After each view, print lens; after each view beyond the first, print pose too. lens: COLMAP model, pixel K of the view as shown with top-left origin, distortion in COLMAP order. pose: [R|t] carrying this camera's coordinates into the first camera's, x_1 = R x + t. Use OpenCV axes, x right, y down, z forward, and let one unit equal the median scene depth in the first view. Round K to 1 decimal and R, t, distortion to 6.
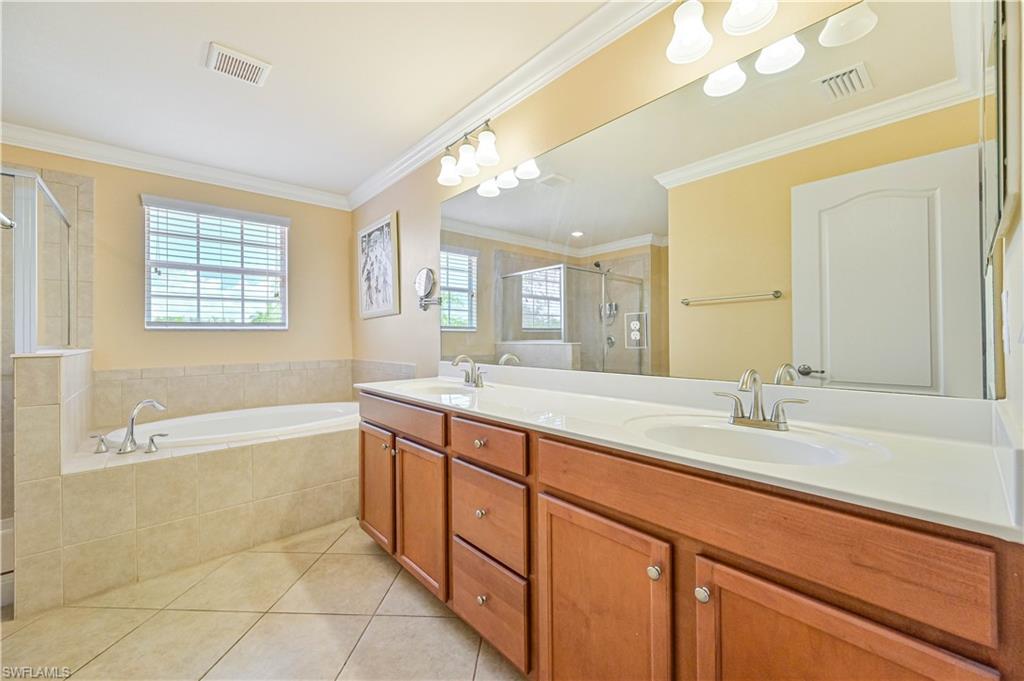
lens RADIAL K [[404.3, 0, 513.6], [0, 404.3, 334.7], [0, 0, 1]] dist [0.000900, -0.000870]
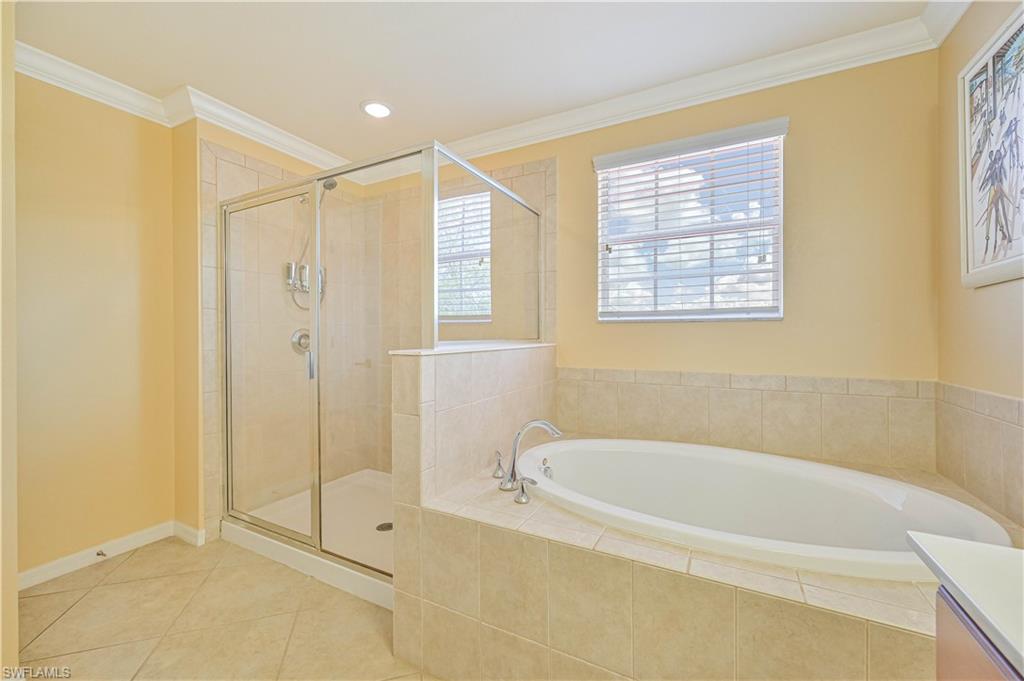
lens RADIAL K [[404.3, 0, 509.7], [0, 404.3, 333.1], [0, 0, 1]] dist [0.000900, -0.000870]
pose [[0.347564, 0.010410, -0.937599, -0.192433], [0.003012, 0.999921, 0.012219, 0.000105], [0.937651, -0.007071, 0.347505, 0.528756]]
